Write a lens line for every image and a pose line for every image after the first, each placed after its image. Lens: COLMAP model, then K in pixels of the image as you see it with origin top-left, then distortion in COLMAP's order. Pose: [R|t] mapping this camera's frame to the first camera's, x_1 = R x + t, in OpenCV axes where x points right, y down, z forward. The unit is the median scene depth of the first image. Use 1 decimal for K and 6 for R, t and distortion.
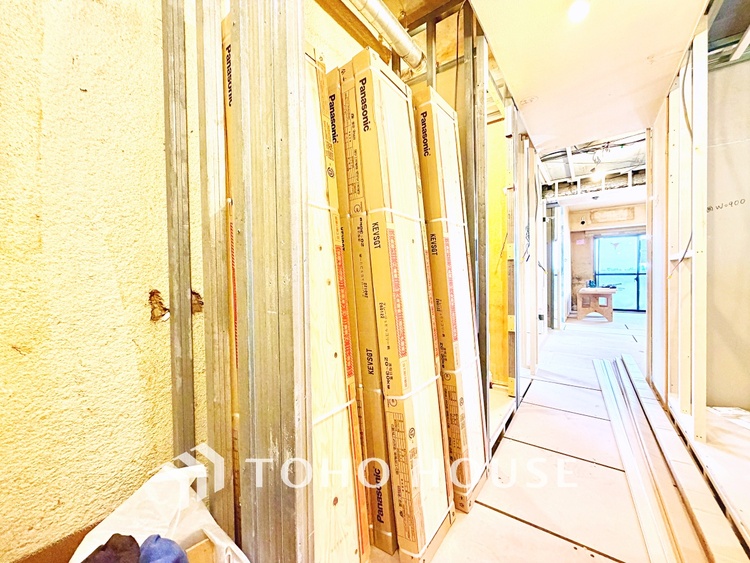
lens RADIAL K [[303.6, 0, 369.1], [0, 303.6, 281.3], [0, 0, 1]] dist [-0.004599, 0.001165]
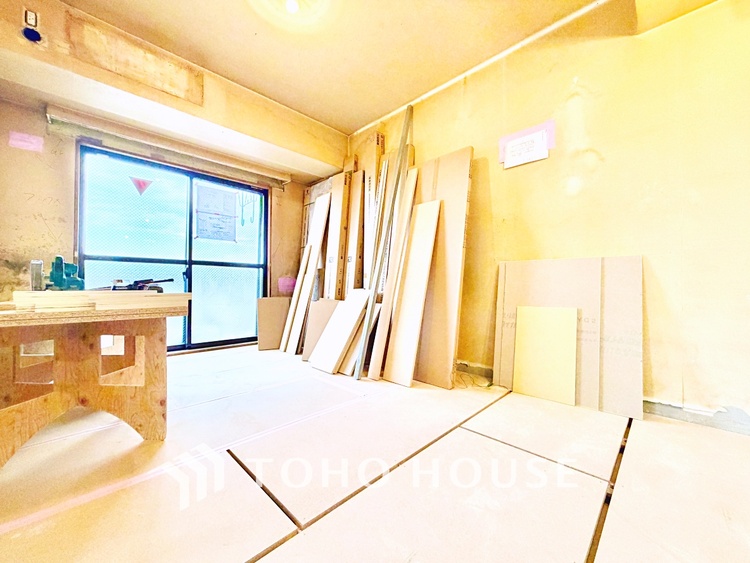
lens RADIAL K [[303.6, 0, 371.8], [0, 303.6, 281.5], [0, 0, 1]] dist [-0.004599, 0.001165]
pose [[0.162230, 0.032062, 0.986232, 0.498733], [0.011017, 0.999351, -0.034300, 0.020831], [-0.986692, 0.016430, 0.161771, 0.668865]]
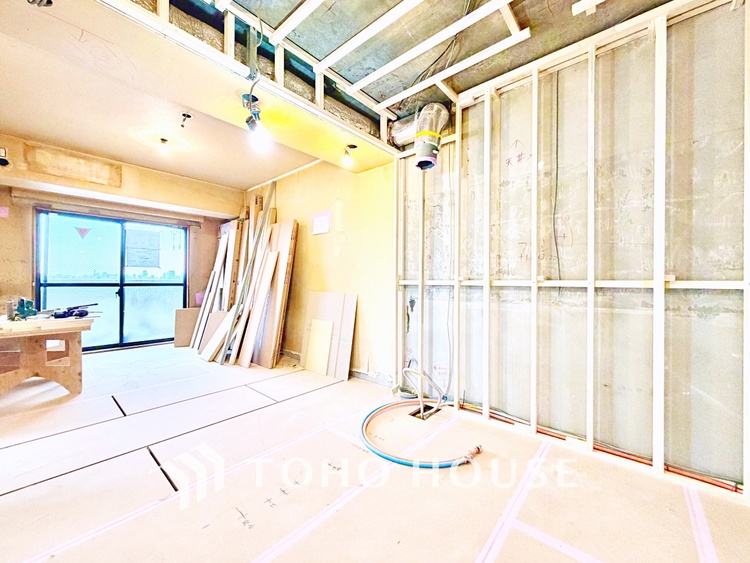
lens RADIAL K [[303.6, 0, 374.3], [0, 303.6, 281.2], [0, 0, 1]] dist [-0.004599, 0.001165]
pose [[0.098417, 0.017775, 0.994986, 0.332201], [0.010326, 0.999768, -0.018882, -0.014741], [-0.995092, 0.012132, 0.098211, 0.434707]]
